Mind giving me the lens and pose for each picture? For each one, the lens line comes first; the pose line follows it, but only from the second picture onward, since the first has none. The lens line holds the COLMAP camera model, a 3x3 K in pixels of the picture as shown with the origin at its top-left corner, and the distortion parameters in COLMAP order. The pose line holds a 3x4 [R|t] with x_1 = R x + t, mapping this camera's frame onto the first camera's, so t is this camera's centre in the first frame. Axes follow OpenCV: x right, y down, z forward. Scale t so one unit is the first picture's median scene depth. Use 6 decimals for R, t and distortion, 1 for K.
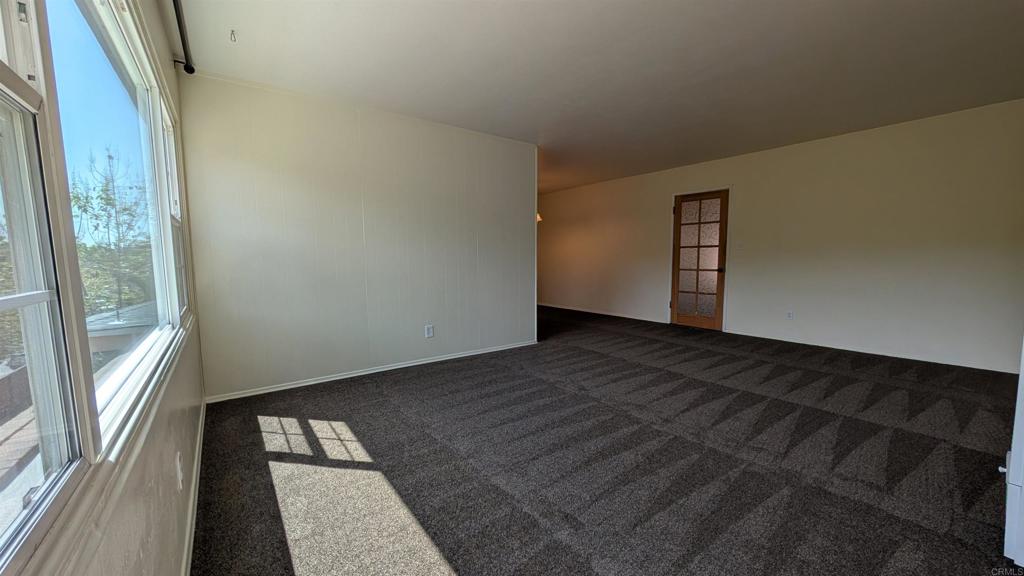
lens RADIAL K [[386.2, 0, 516.2], [0, 386.2, 293.4], [0, 0, 1]] dist [0.001253, 0.000252]
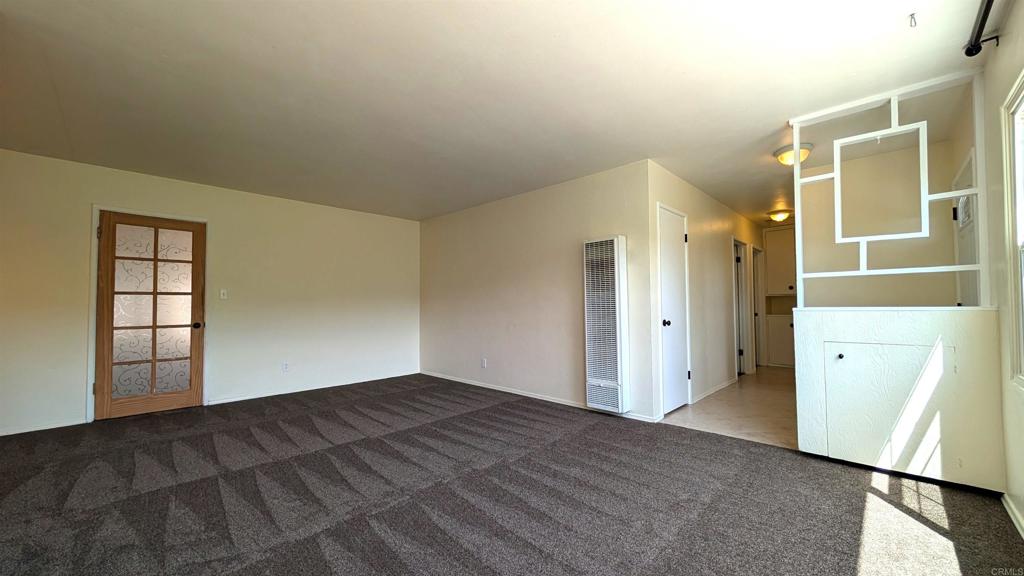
lens RADIAL K [[386.2, 0, 516.2], [0, 386.2, 293.4], [0, 0, 1]] dist [0.001253, 0.000252]
pose [[-0.160752, 0.040720, 0.986154, -0.329509], [0.098334, 0.994838, -0.025049, -0.041905], [-0.982084, 0.092945, -0.163927, 0.503038]]
